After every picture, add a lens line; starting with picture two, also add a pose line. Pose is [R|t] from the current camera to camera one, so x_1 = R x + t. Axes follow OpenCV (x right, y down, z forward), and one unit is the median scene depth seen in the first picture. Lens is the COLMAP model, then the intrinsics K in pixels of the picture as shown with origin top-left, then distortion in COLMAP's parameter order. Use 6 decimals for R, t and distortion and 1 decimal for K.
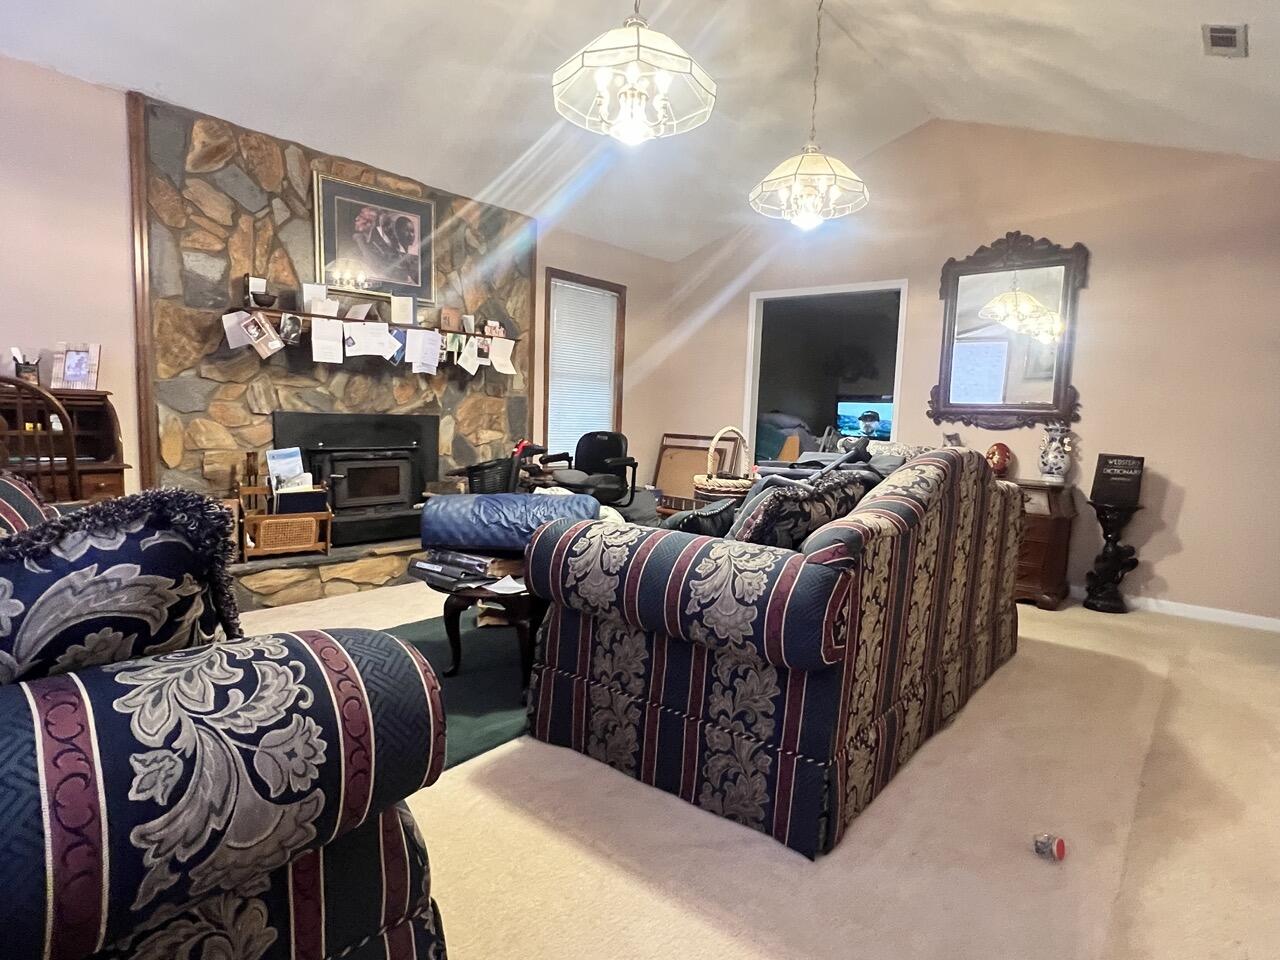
lens RADIAL K [[694.8, 0, 645.2], [0, 694.8, 481.5], [0, 0, 1]] dist [-0.000461, -0.000719]
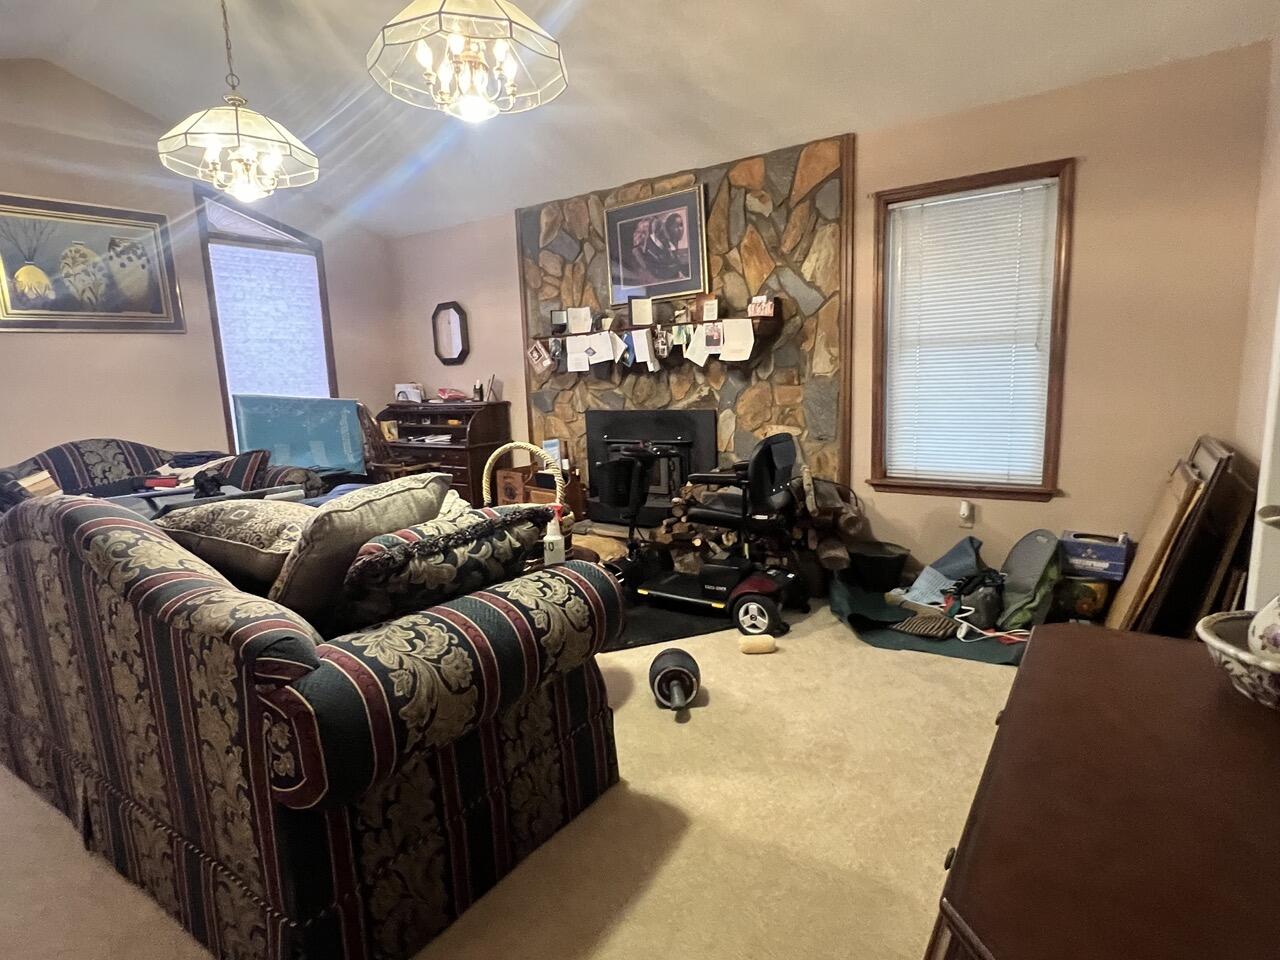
lens RADIAL K [[694.8, 0, 645.6], [0, 694.8, 484.9], [0, 0, 1]] dist [-0.000461, -0.000719]
pose [[0.101250, 0.114819, -0.988213, 0.690525], [-0.054752, 0.992455, 0.109702, -0.098280], [0.993353, 0.042999, 0.106772, 0.866394]]
